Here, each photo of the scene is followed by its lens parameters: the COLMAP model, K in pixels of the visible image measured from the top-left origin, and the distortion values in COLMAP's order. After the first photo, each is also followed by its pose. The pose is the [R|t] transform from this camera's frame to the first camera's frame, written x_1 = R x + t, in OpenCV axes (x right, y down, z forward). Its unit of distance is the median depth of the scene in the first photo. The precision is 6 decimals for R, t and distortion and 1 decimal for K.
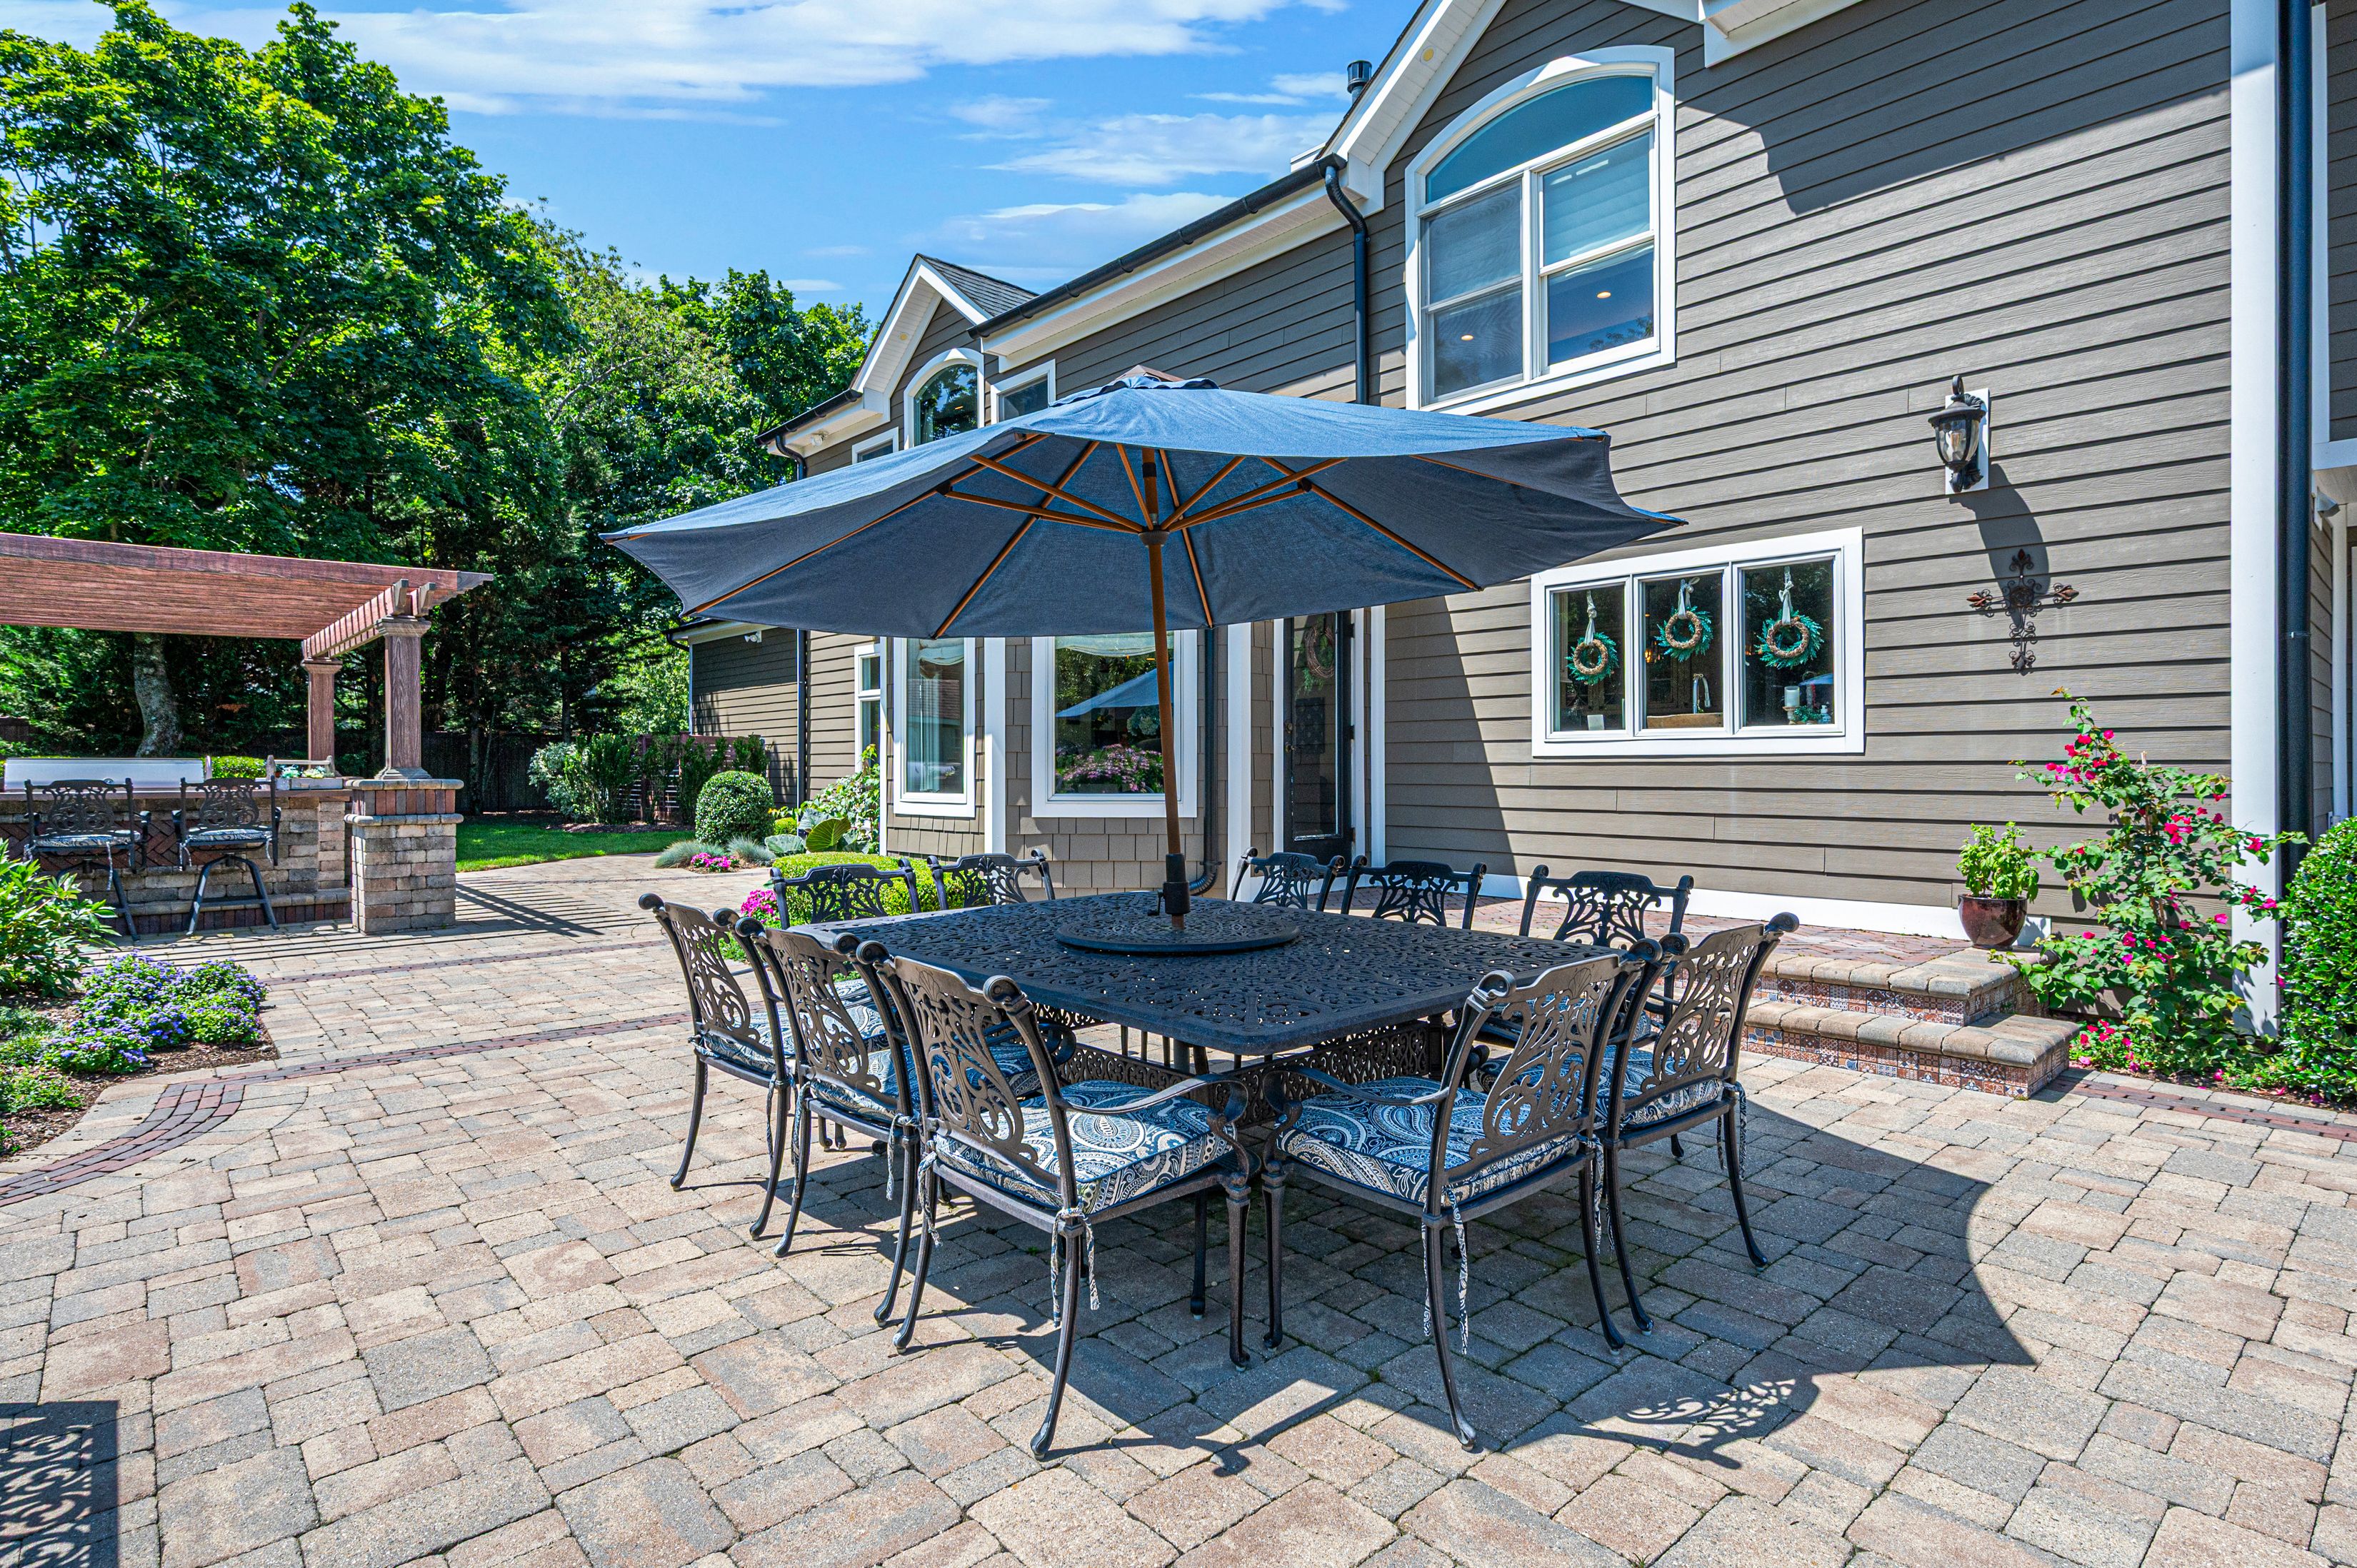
lens RADIAL K [[1185.3, 0, 1171.8], [0, 1185.3, 778.6], [0, 0, 1]] dist [0.001260, -0.000058]
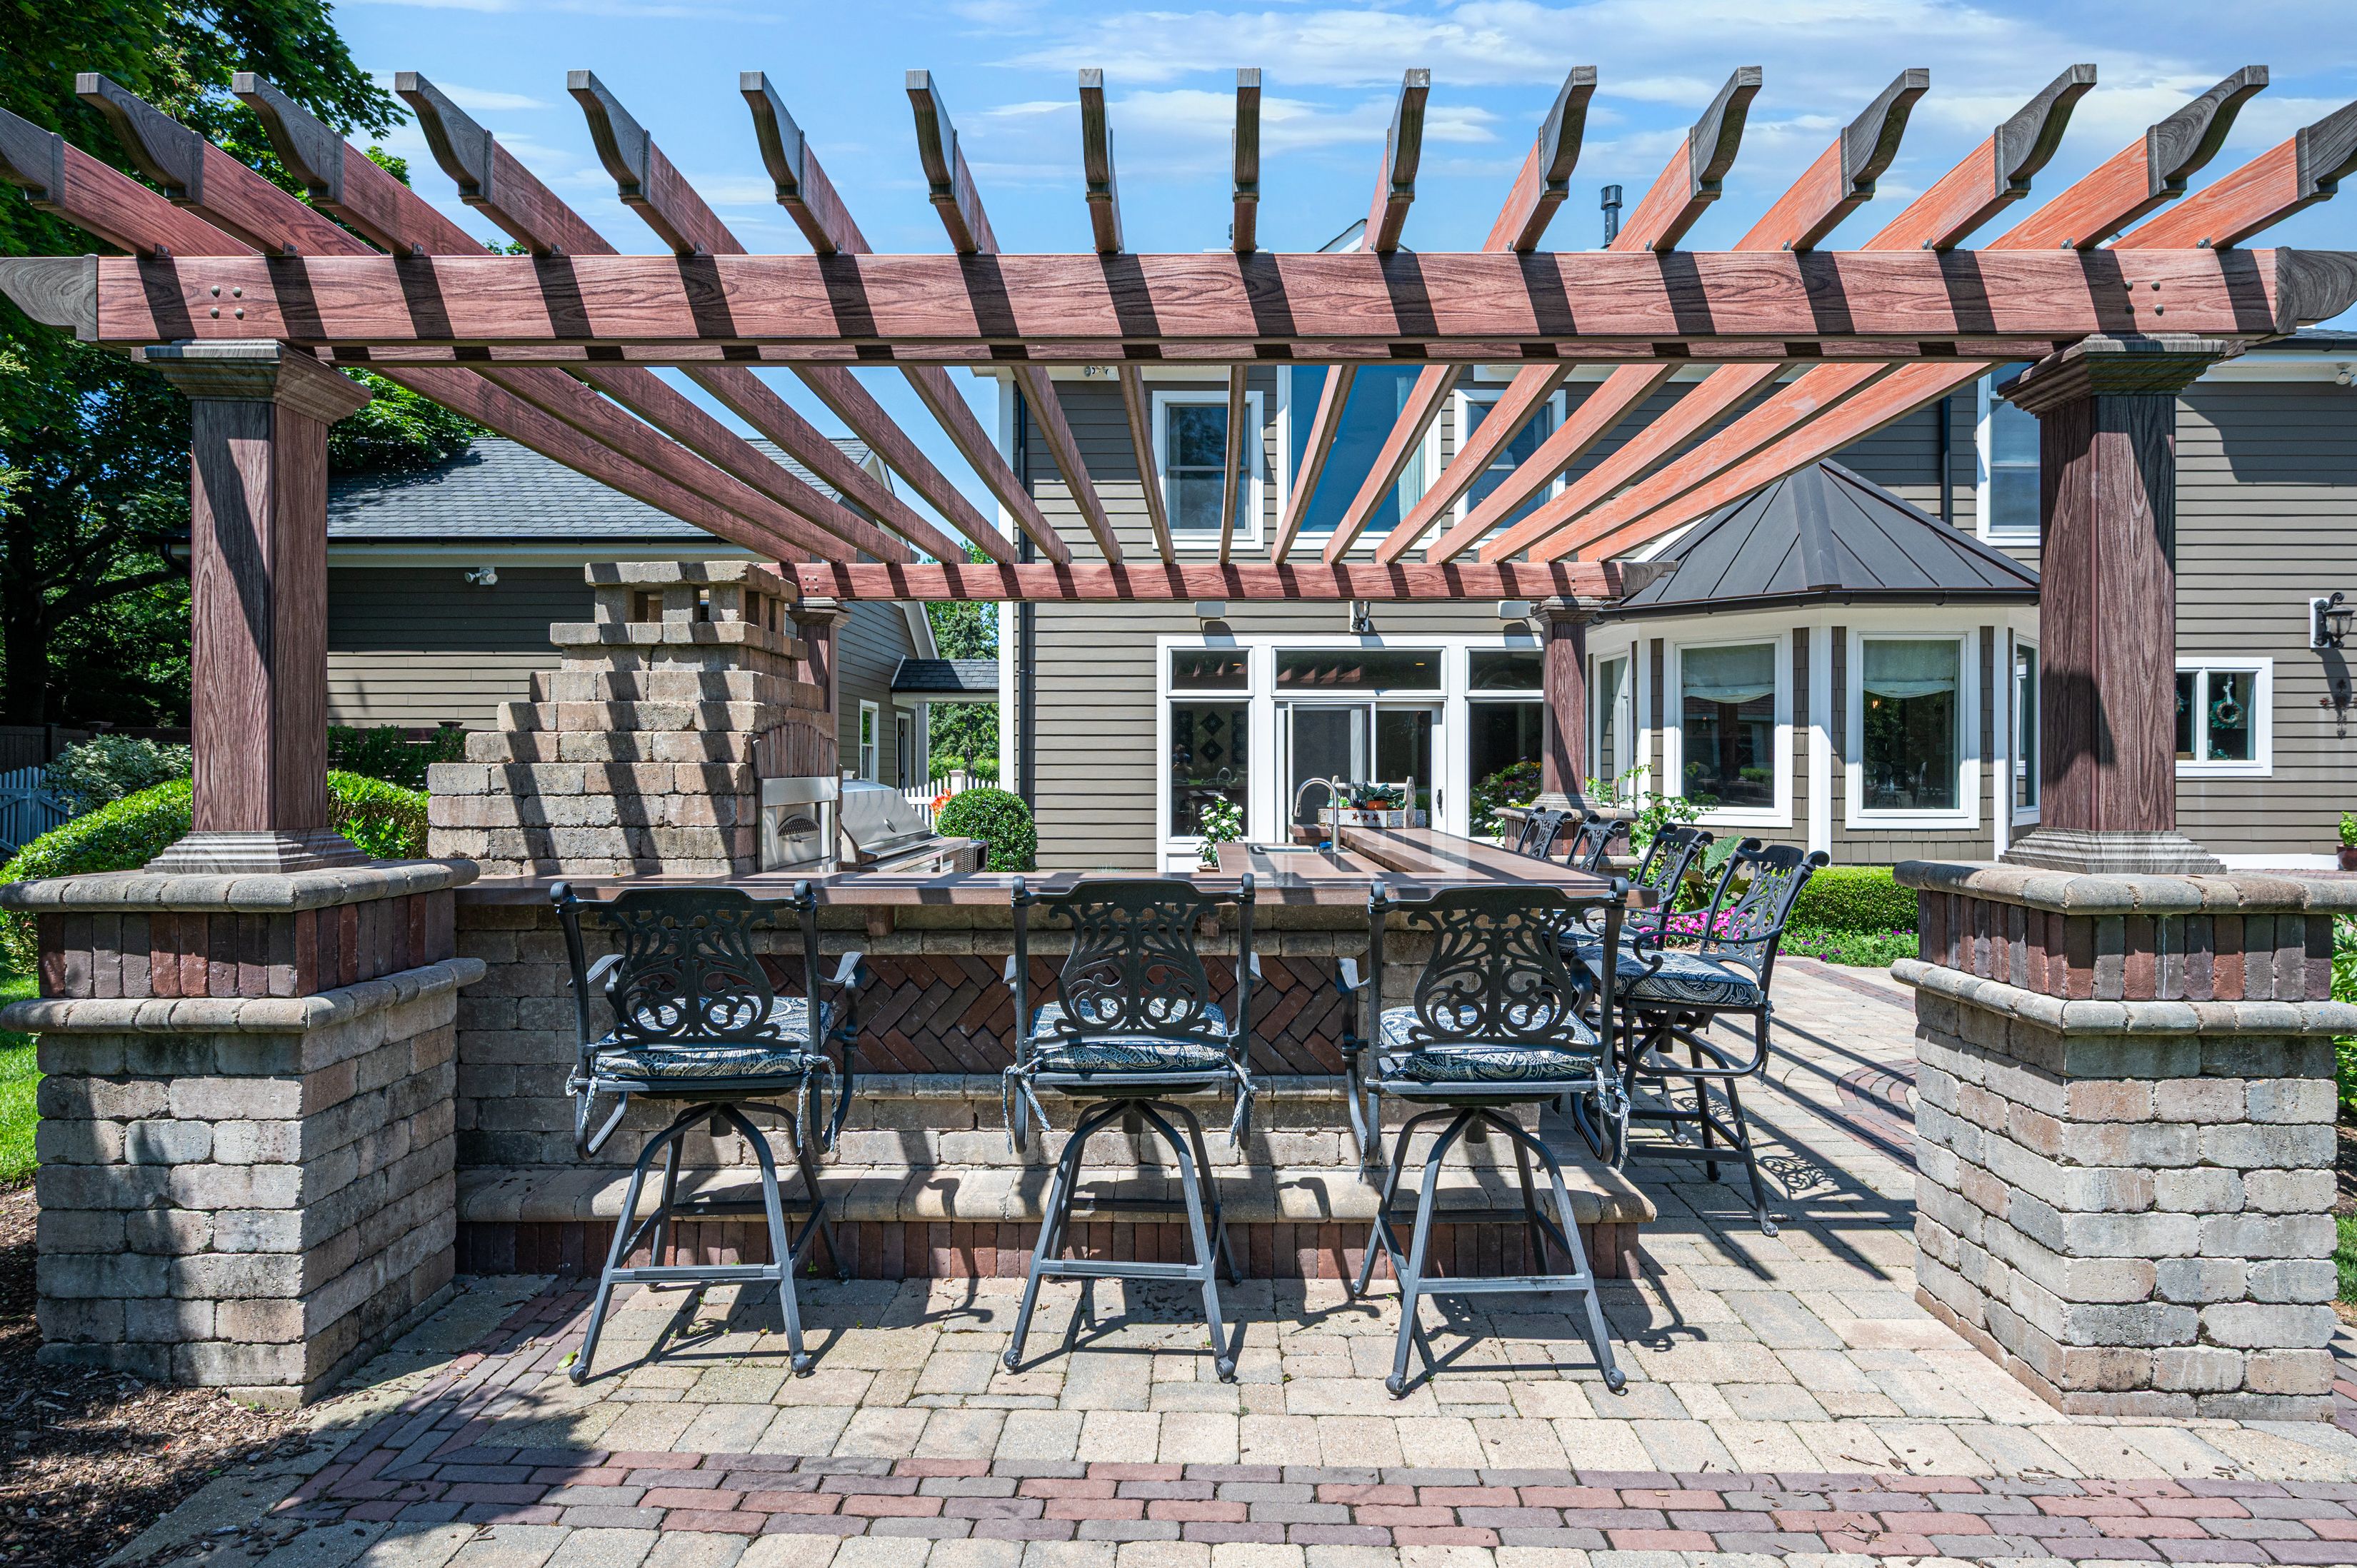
lens RADIAL K [[1309.8, 0, 1176.7], [0, 1309.8, 773.4], [0, 0, 1]] dist [0.001609, 0.000357]
pose [[0.678683, -0.001428, 0.734430, -2.024340], [0.003326, 0.999994, -0.001129, -0.028008], [-0.734423, 0.003209, 0.678684, 0.810367]]
